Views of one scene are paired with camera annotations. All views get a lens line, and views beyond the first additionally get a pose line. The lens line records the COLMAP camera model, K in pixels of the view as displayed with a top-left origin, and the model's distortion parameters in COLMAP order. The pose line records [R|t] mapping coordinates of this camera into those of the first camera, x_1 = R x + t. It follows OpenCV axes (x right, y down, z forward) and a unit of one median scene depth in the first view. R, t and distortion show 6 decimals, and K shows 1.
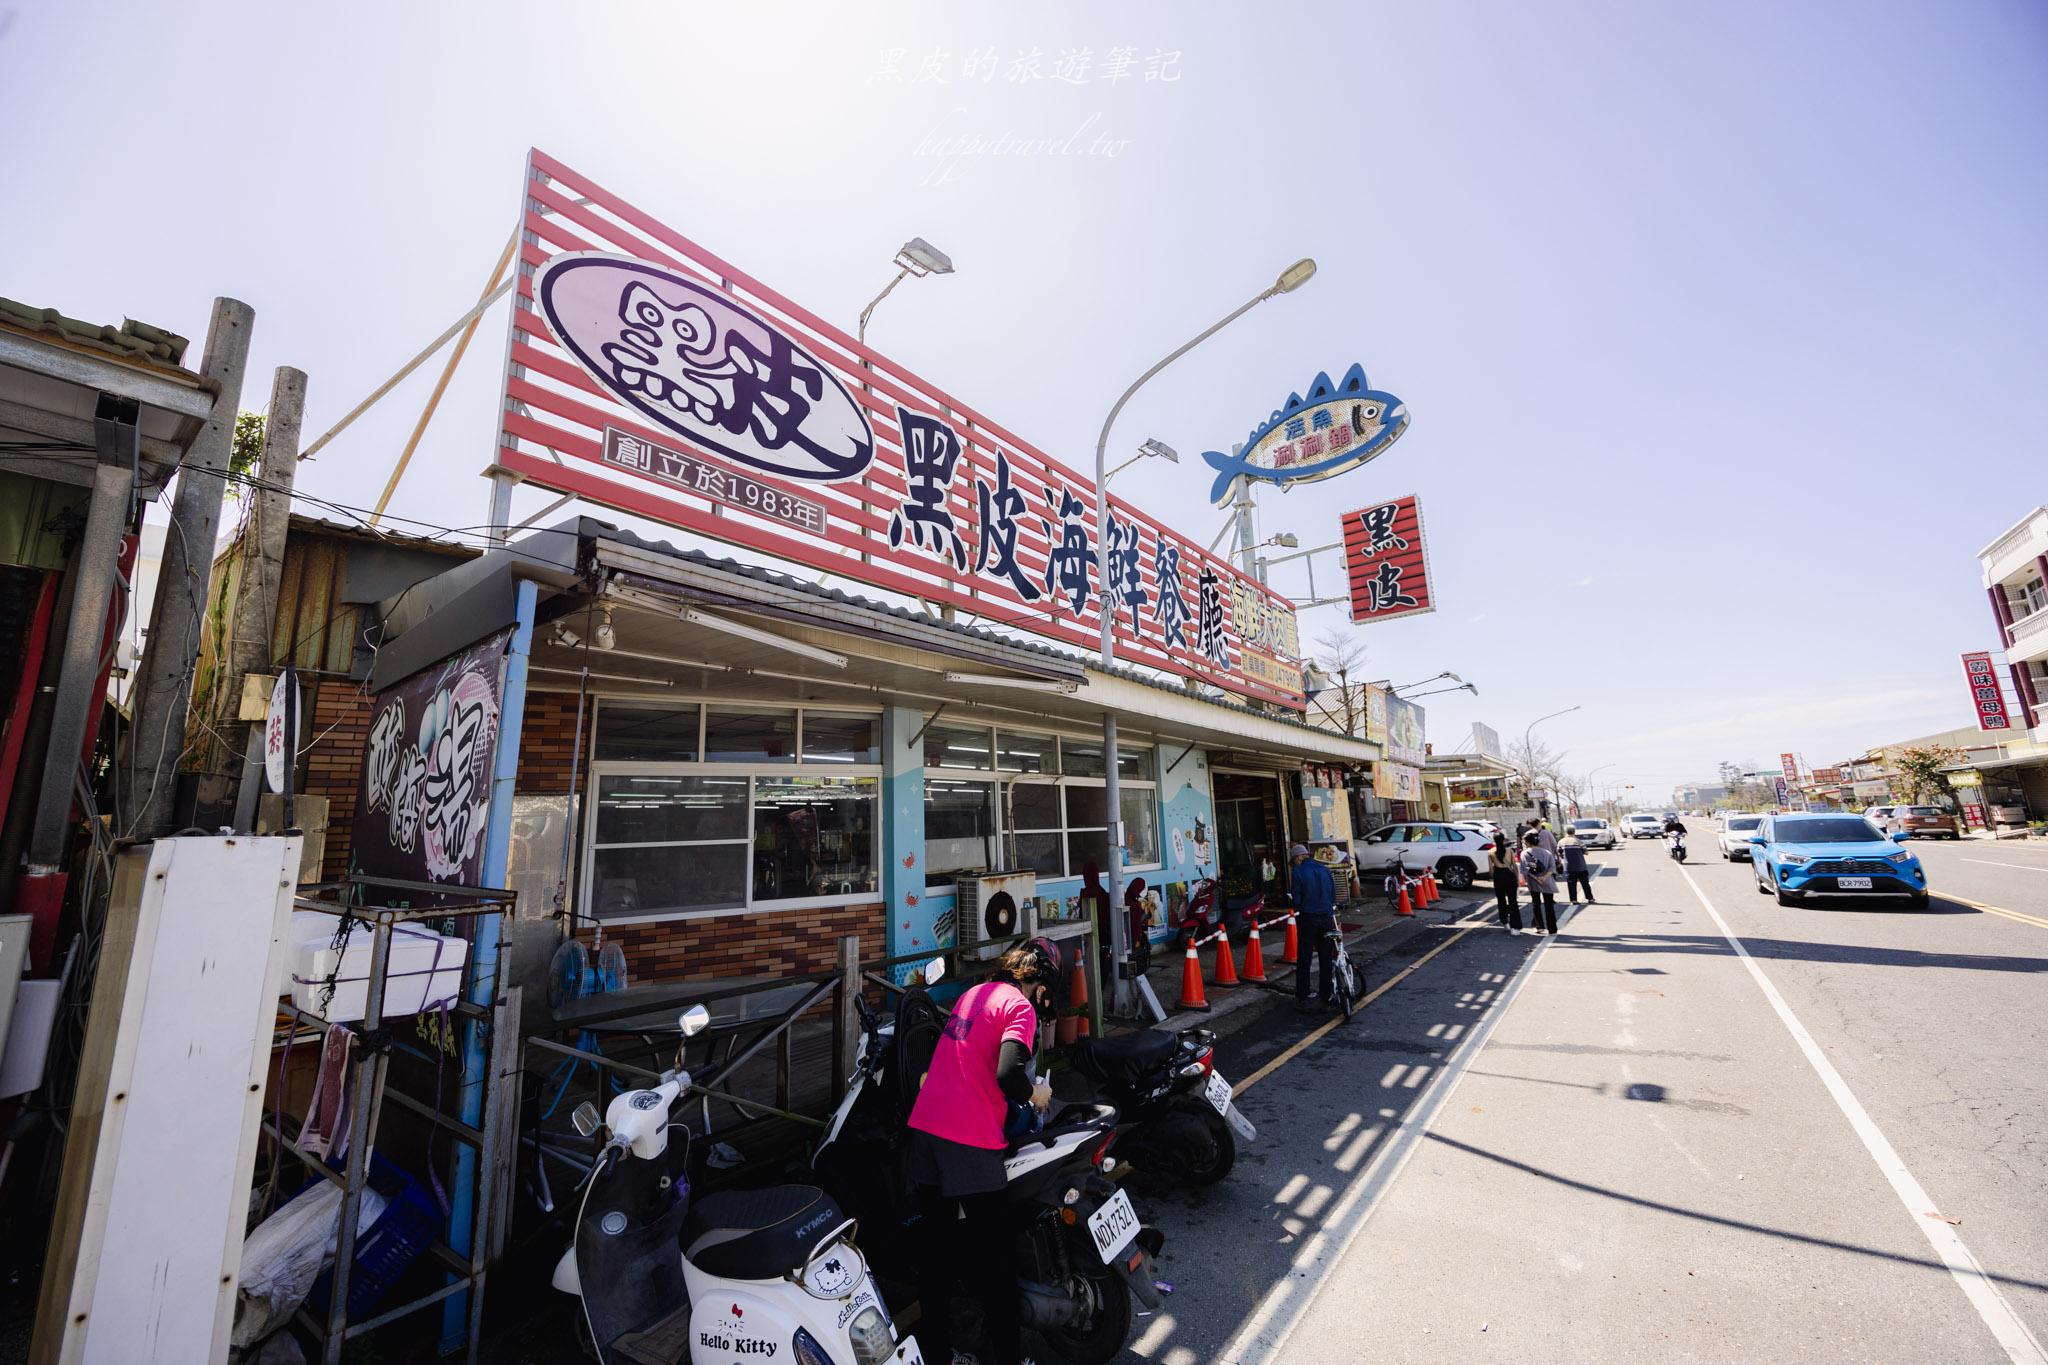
lens RADIAL K [[786.1, 0, 1032.9], [0, 786.1, 674.2], [0, 0, 1]] dist [-0.009556, -0.000198]
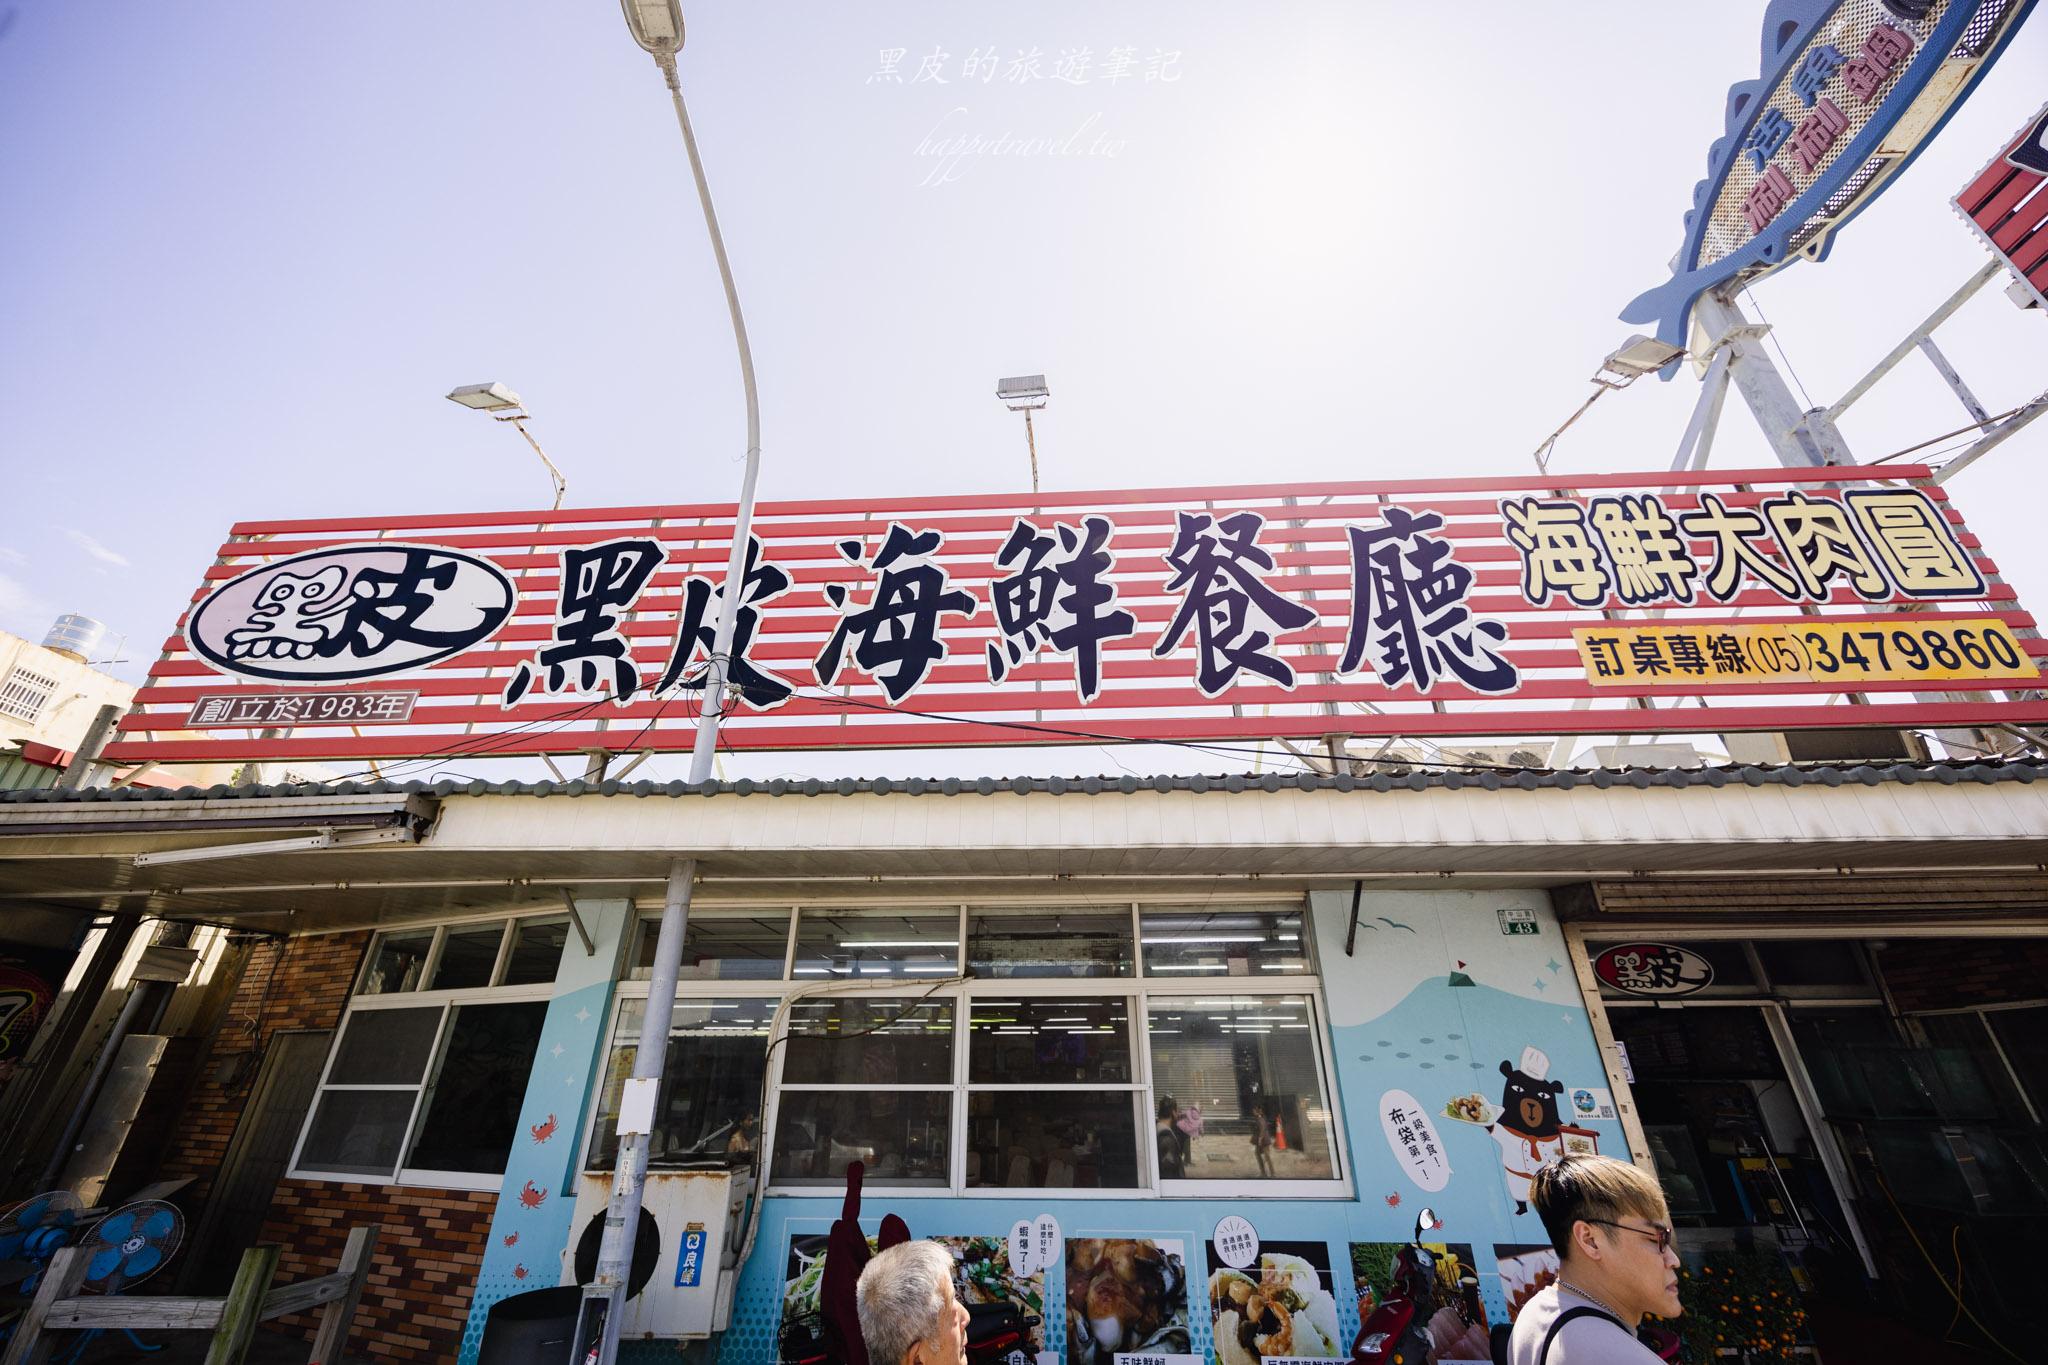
lens RADIAL K [[786.1, 0, 1026.3], [0, 786.1, 695.7], [0, 0, 1]] dist [-0.009556, -0.000198]
pose [[0.564440, -0.343624, -0.750553, 0.689429], [0.145053, 0.936379, -0.319616, 0.156815], [0.812630, 0.071534, 0.578373, 0.891014]]
